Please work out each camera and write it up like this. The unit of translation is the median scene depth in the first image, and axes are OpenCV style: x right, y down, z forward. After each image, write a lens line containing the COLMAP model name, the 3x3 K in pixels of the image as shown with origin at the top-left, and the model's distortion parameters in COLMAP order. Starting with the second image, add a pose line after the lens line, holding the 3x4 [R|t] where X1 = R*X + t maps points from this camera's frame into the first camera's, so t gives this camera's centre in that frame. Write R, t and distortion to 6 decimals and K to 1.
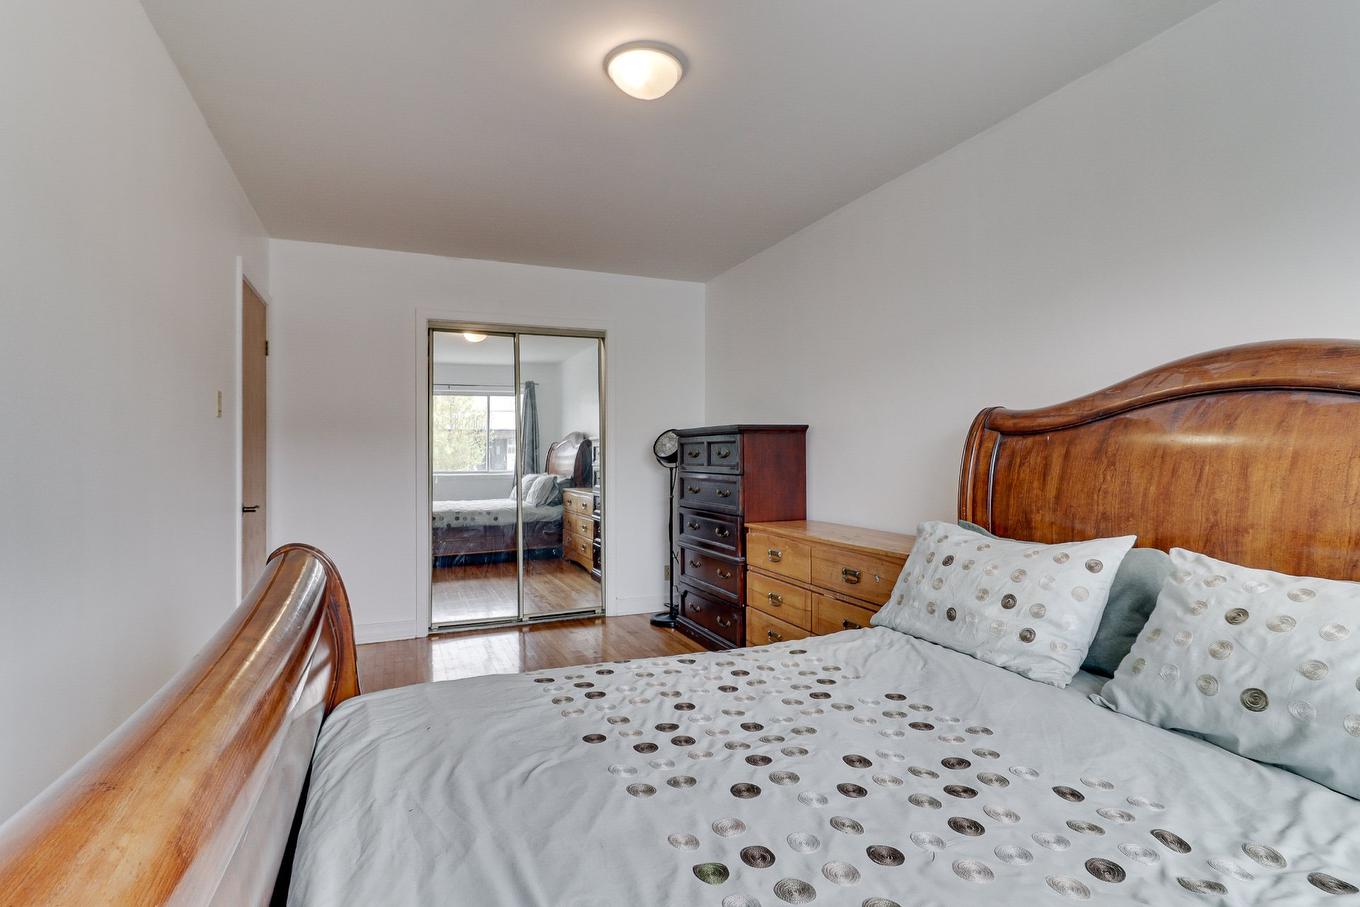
lens RADIAL K [[686.1, 0, 676.8], [0, 686.1, 454.0], [0, 0, 1]] dist [-0.000565, 0.000062]
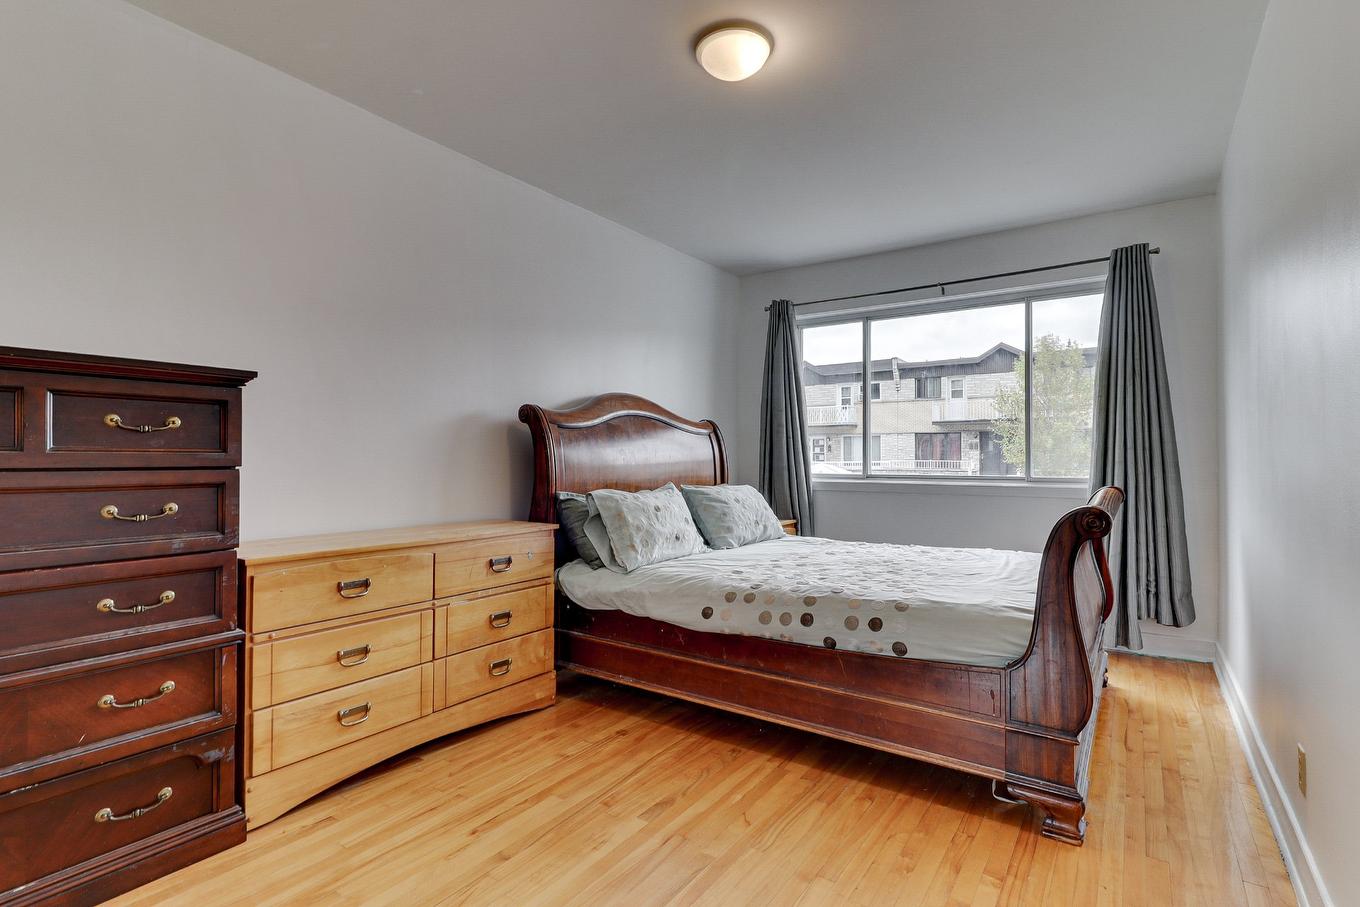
lens RADIAL K [[686.1, 0, 676.8], [0, 686.1, 454.0], [0, 0, 1]] dist [-0.000565, 0.000062]
pose [[-0.547995, 0.006898, 0.836453, -0.687716], [-0.002086, 0.999952, -0.009612, 0.029775], [-0.836479, -0.007012, -0.547954, 1.308947]]
